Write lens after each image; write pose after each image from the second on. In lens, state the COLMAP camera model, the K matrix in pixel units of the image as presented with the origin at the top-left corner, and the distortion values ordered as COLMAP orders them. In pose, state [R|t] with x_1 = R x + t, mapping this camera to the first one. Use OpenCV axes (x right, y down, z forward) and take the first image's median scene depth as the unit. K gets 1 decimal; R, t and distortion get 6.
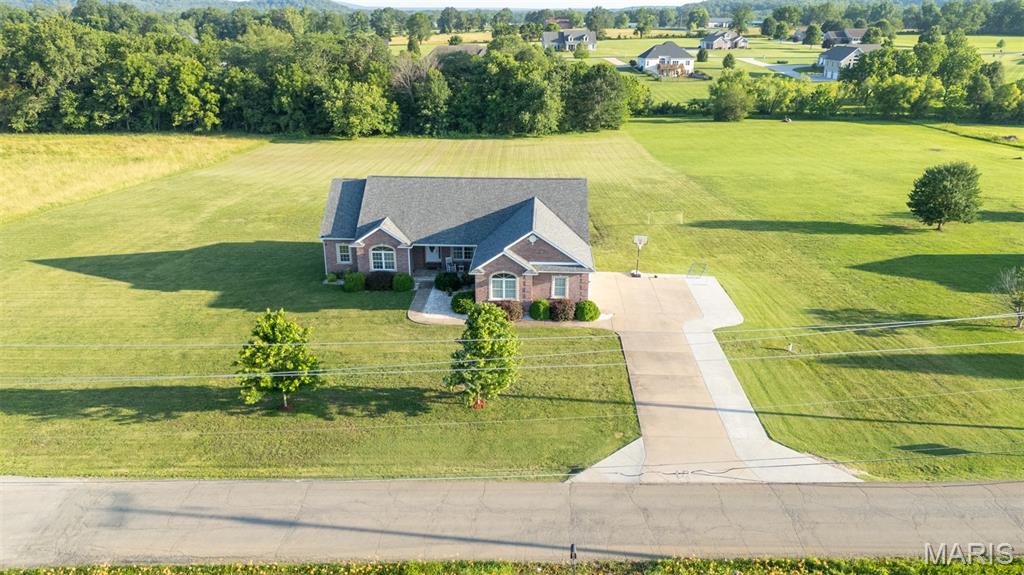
lens RADIAL K [[752.8, 0, 511.5], [0, 752.8, 290.1], [0, 0, 1]] dist [0.057650, -0.057105]
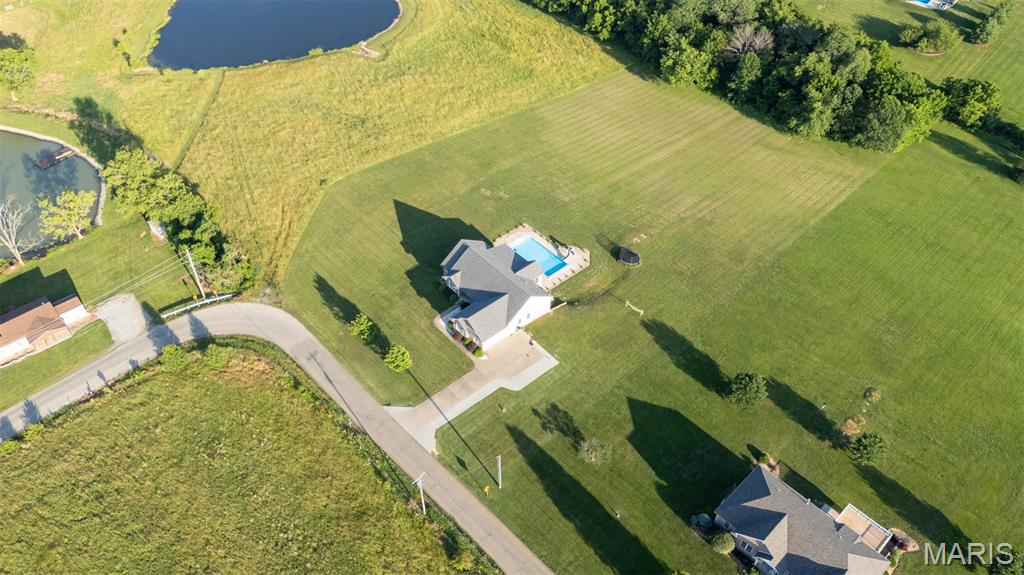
lens RADIAL K [[752.8, 0, 506.7], [0, 752.8, 286.2], [0, 0, 1]] dist [0.057650, -0.057105]
pose [[0.692260, 0.514444, -0.506087, 0.450534], [-0.259714, 0.831906, 0.490388, -0.483881], [0.673294, -0.208039, 0.709503, -0.244633]]
